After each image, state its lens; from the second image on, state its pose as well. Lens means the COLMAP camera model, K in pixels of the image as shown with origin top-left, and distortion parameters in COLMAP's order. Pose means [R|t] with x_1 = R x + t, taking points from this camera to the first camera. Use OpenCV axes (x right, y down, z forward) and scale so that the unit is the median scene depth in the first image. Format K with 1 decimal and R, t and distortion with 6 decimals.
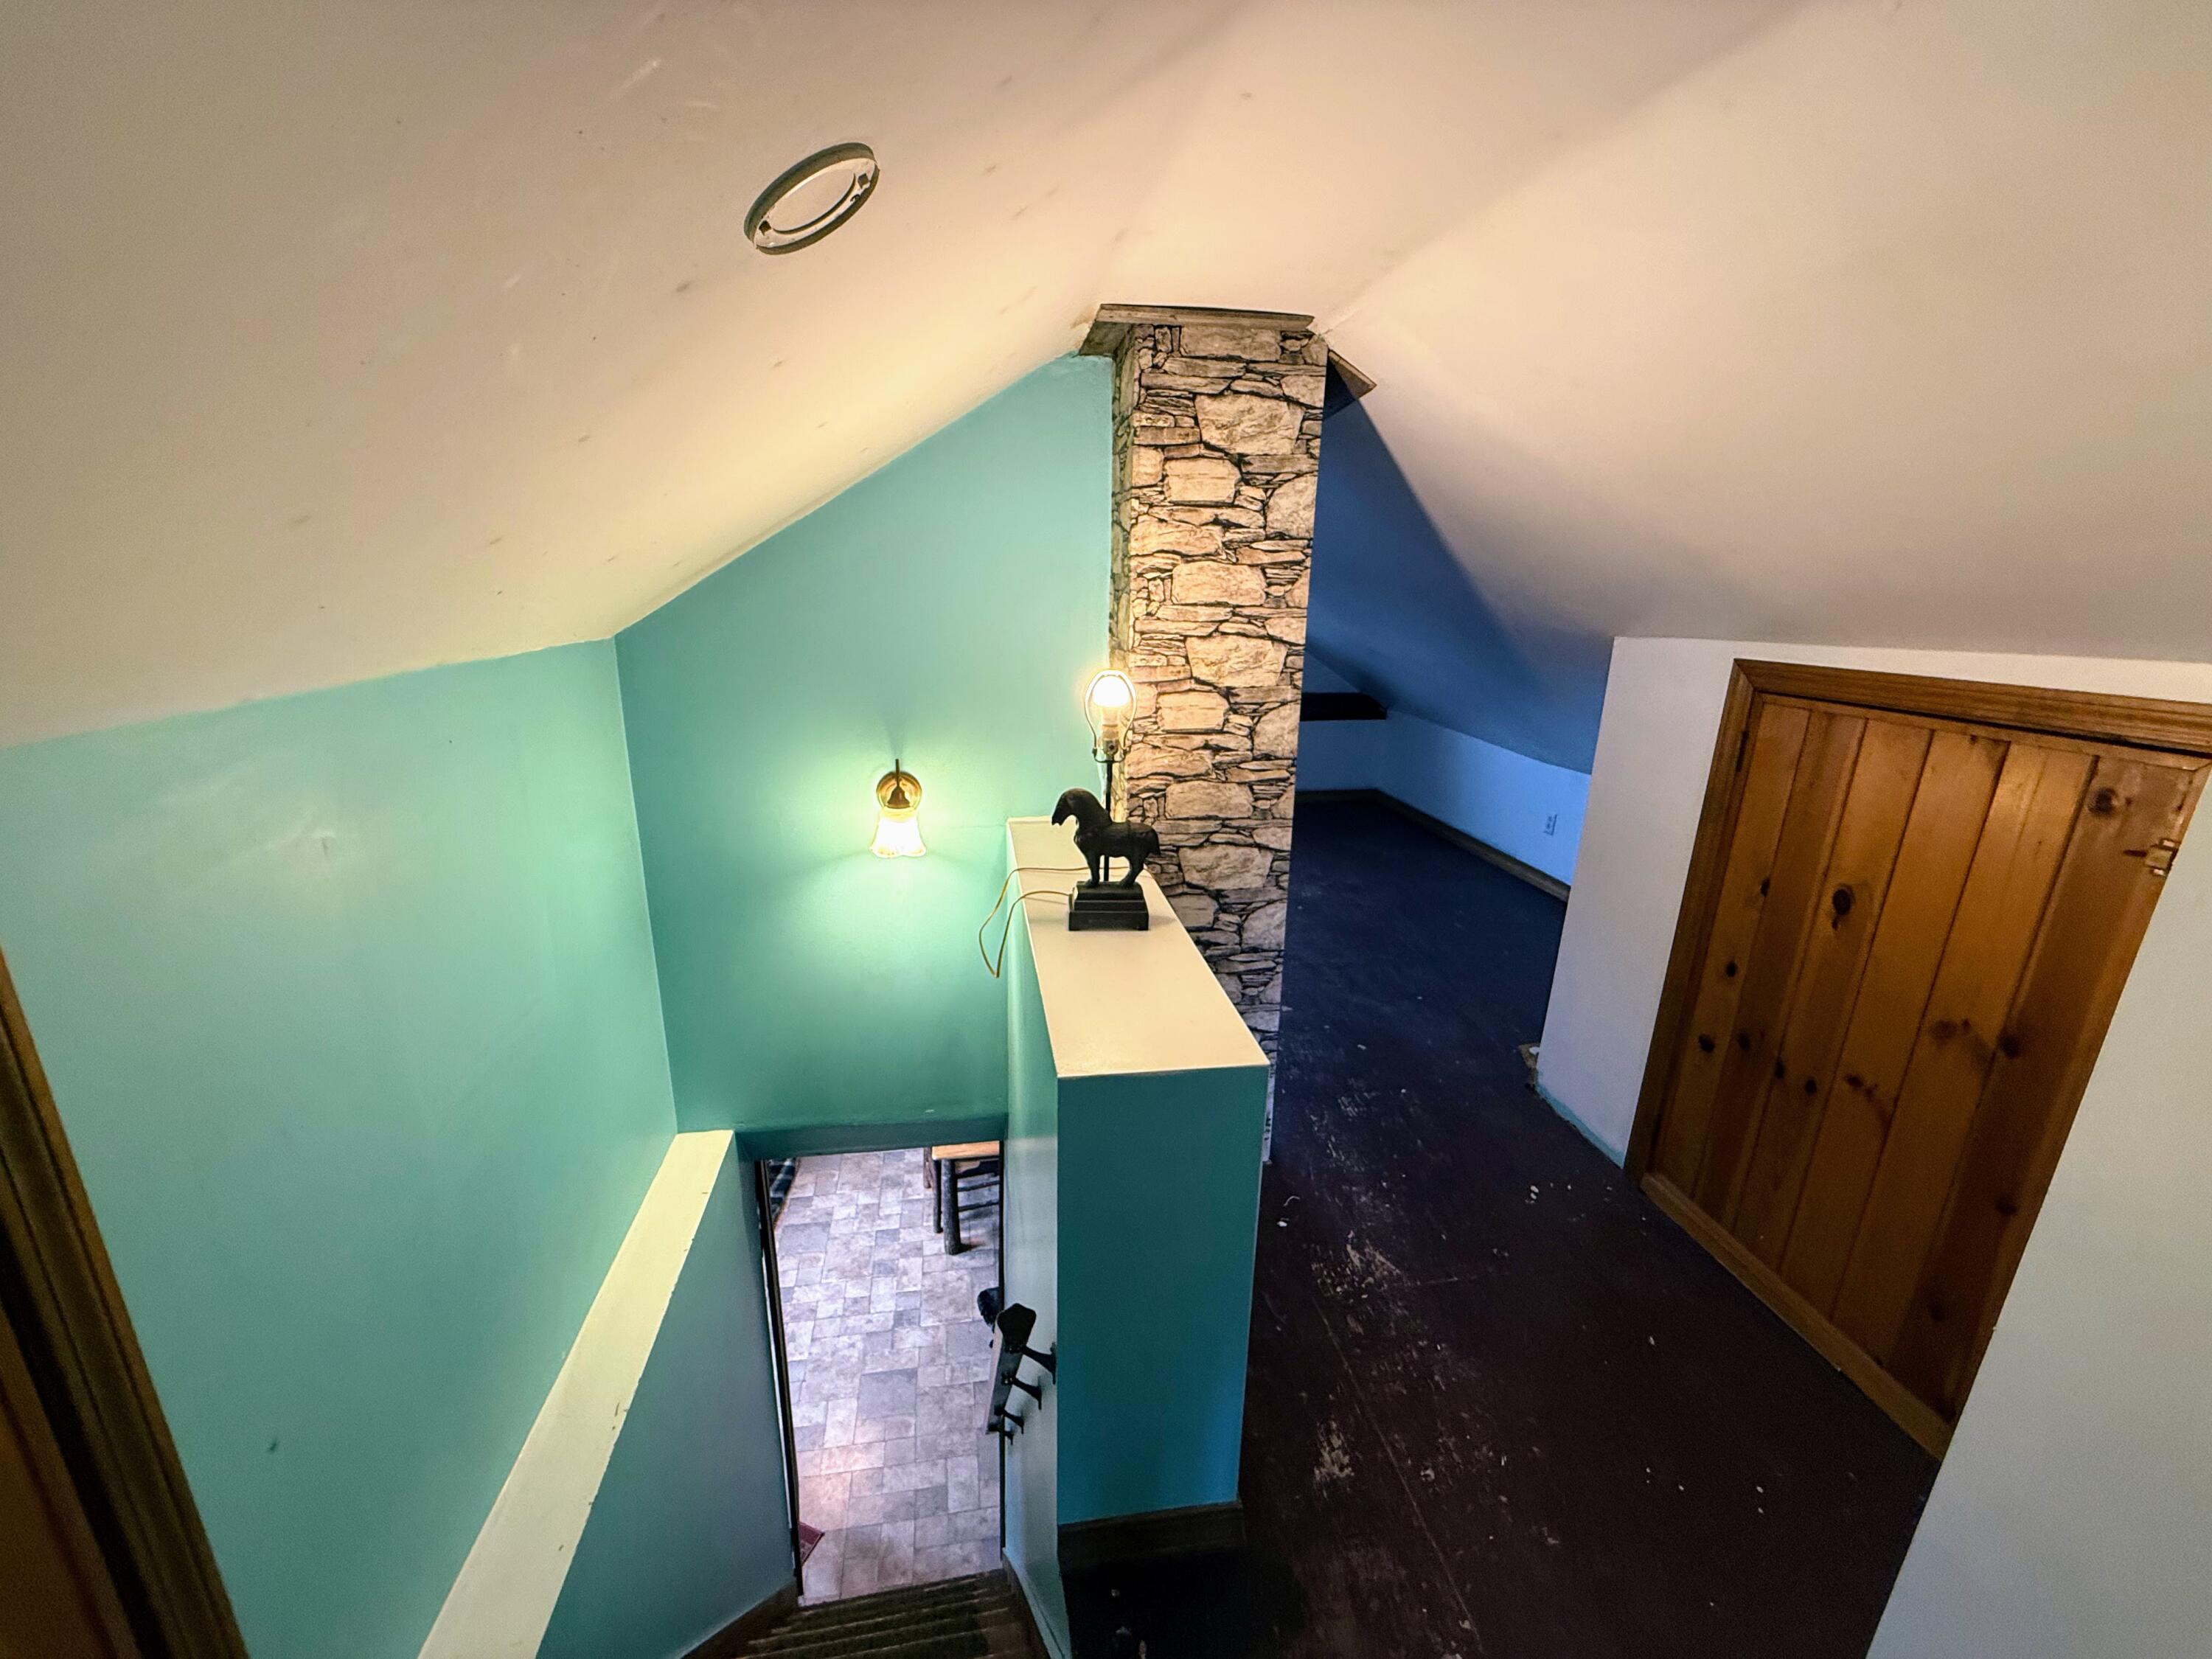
lens RADIAL K [[880.0, 0, 1100.6], [0, 880.0, 824.5], [0, 0, 1]] dist [0.000756, -0.000350]
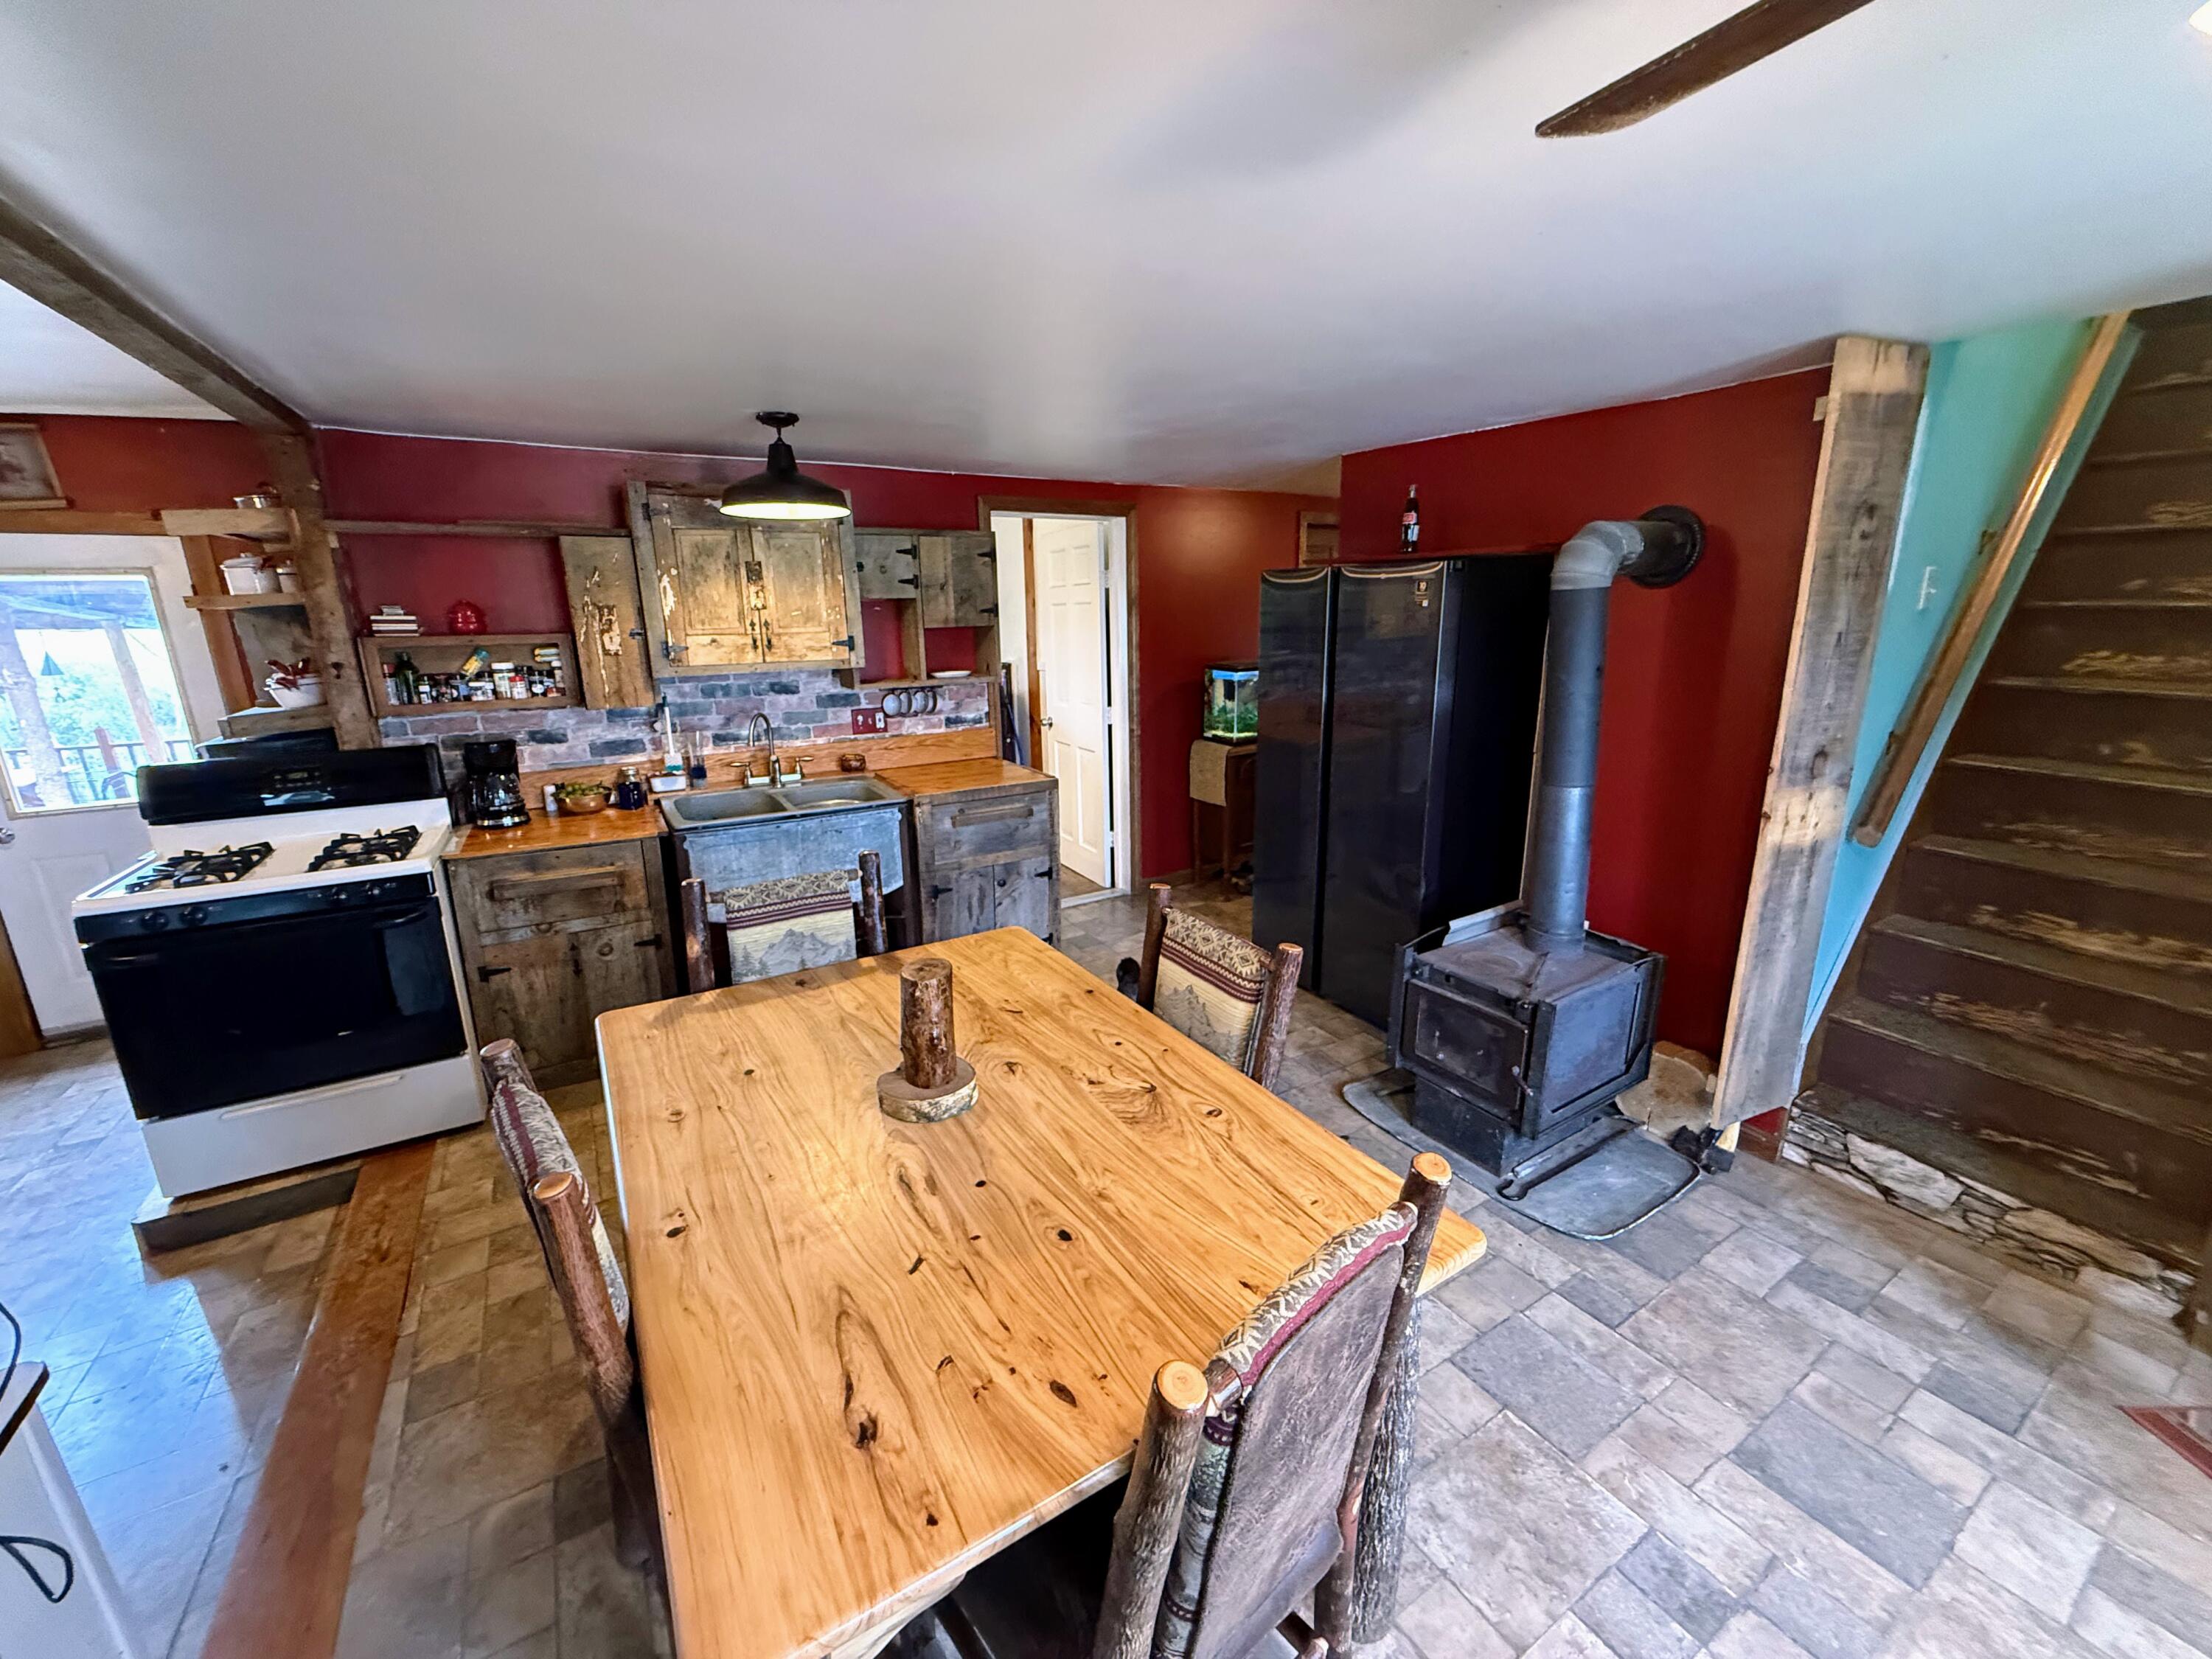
lens RADIAL K [[880.0, 0, 1099.9], [0, 880.0, 830.6], [0, 0, 1]] dist [0.000756, -0.000350]
pose [[-0.379540, -0.250330, 0.890665, -0.350247], [0.263709, 0.893491, 0.363499, 0.168607], [-0.886796, 0.372839, -0.273101, 1.165949]]
